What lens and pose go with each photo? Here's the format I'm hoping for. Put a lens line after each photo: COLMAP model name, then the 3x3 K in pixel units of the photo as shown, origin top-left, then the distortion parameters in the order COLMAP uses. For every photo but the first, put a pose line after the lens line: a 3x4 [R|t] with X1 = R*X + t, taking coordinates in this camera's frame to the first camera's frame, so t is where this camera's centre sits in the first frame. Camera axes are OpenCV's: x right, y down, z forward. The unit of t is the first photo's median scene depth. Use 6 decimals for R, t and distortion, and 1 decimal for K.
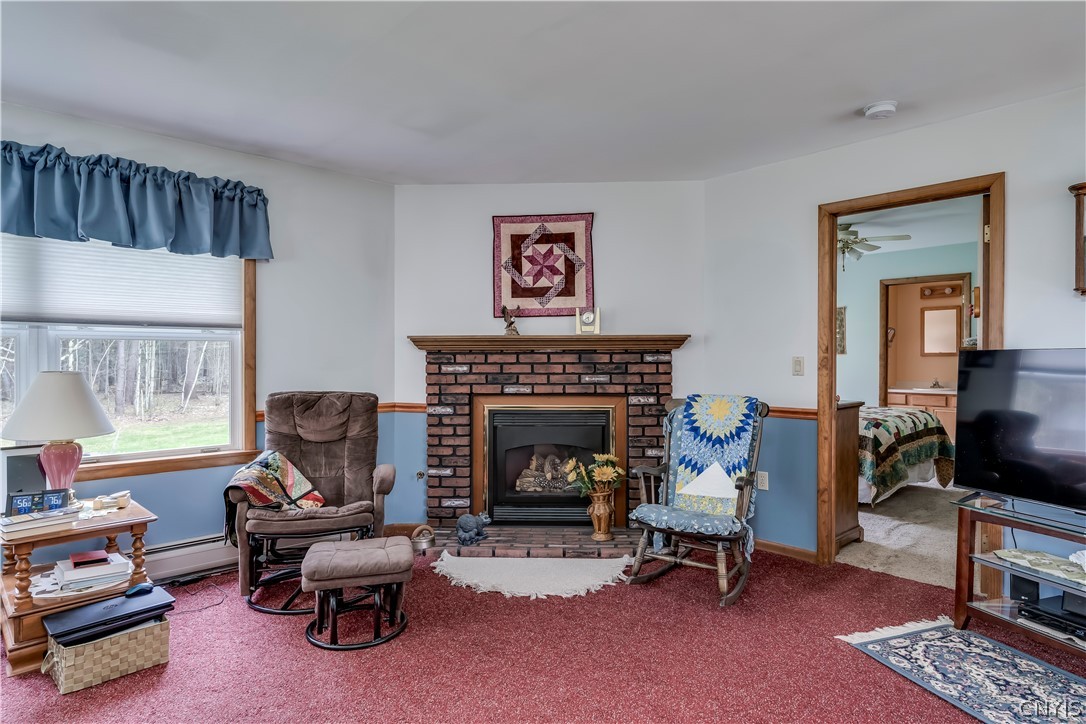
lens RADIAL K [[599.1, 0, 545.9], [0, 599.1, 358.6], [0, 0, 1]] dist [-0.001056, 0.000051]
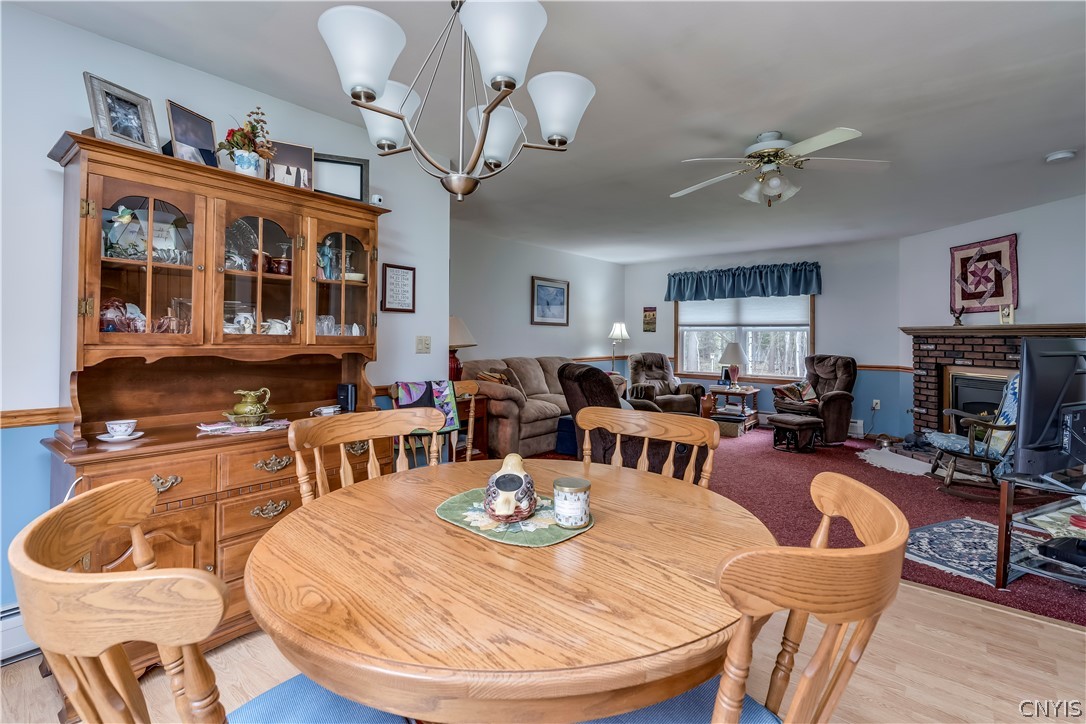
lens RADIAL K [[498.7, 0, 544.1], [0, 498.7, 338.6], [0, 0, 1]] dist [-0.000630, -0.000058]
pose [[0.119114, 0.008803, -0.992842, 1.059562], [-0.008636, 0.999932, 0.007830, -0.007323], [0.992843, 0.007642, 0.119182, -0.180138]]
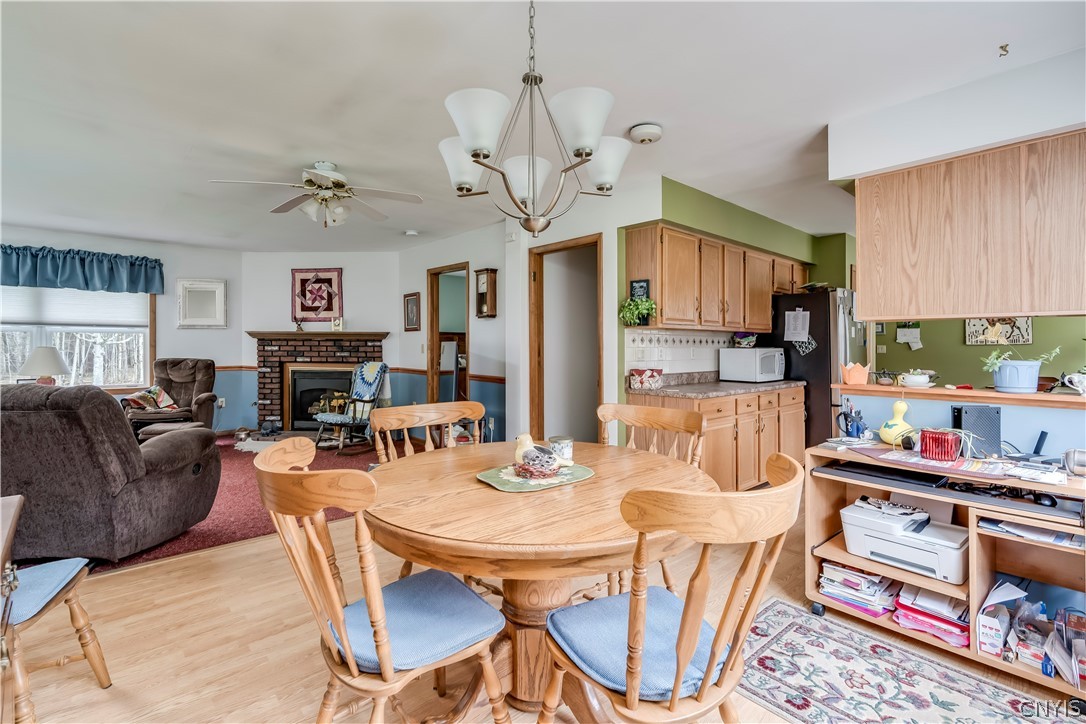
lens RADIAL K [[498.3, 0, 544.3], [0, 498.3, 346.3], [0, 0, 1]] dist [0.000405, 0.000304]
pose [[0.999734, 0.010303, -0.020640, 0.761854], [-0.010193, 0.999933, 0.005414, -0.006804], [0.020694, -0.005202, 0.999772, -0.585592]]
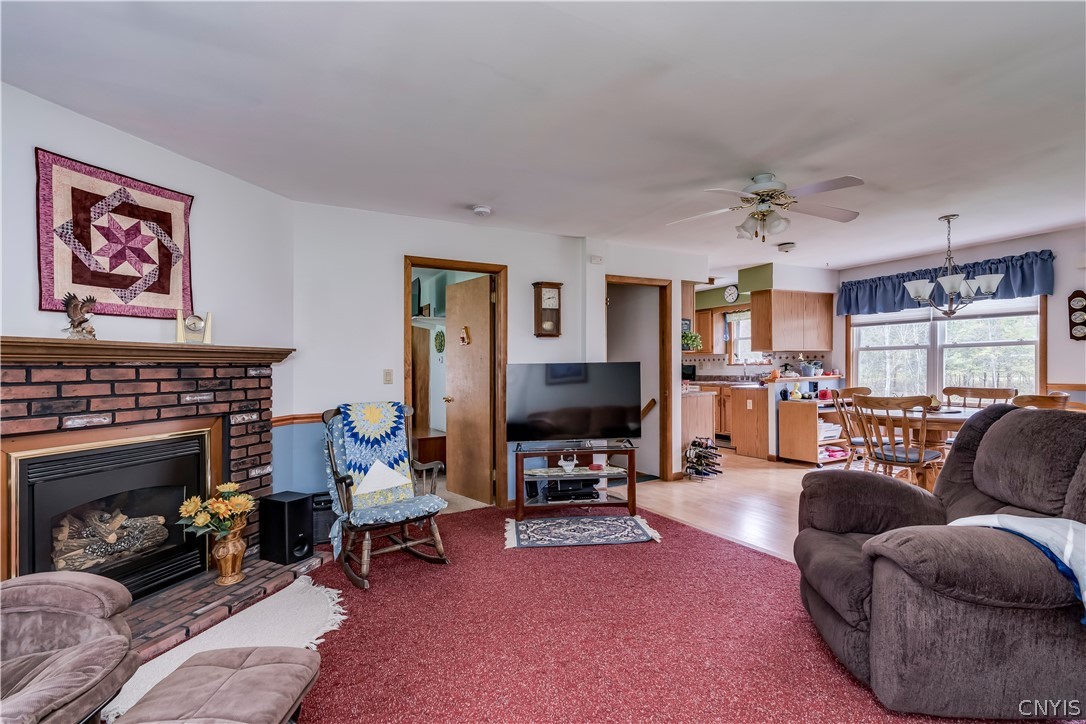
lens RADIAL K [[498.5, 0, 545.4], [0, 498.5, 372.0], [0, 0, 1]] dist [-0.000340, -0.000062]
pose [[0.247620, -0.009656, 0.968809, -0.465009], [0.016272, 0.999851, 0.005806, 0.001946], [-0.968721, 0.014326, 0.247740, 0.362768]]
